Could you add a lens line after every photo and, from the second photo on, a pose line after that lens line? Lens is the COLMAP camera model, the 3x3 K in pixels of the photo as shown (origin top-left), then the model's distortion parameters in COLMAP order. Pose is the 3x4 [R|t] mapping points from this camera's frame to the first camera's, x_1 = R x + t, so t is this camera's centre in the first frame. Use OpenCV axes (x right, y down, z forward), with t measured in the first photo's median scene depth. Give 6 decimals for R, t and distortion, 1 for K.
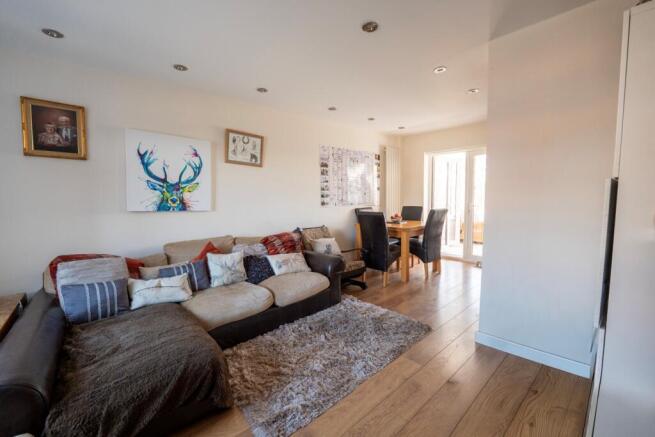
lens RADIAL K [[265.4, 0, 323.5], [0, 265.4, 219.1], [0, 0, 1]] dist [-0.012976, -0.000519]
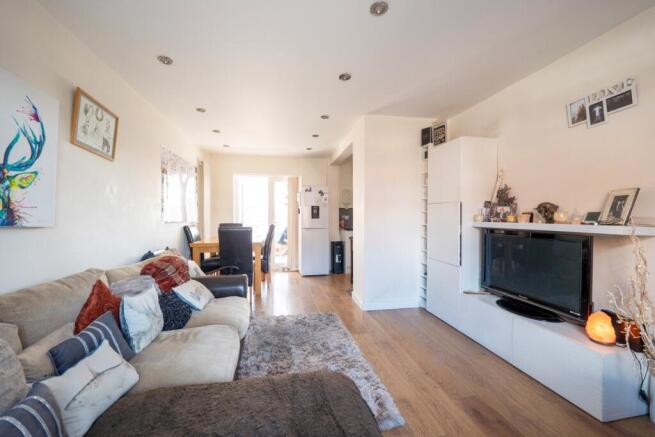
lens RADIAL K [[265.4, 0, 322.4], [0, 265.4, 219.8], [0, 0, 1]] dist [-0.012976, -0.000519]
pose [[0.543368, 0.003939, 0.839485, -0.555667], [0.064367, 0.996850, -0.046340, 0.013291], [-0.837023, 0.079215, 0.541403, 0.253145]]
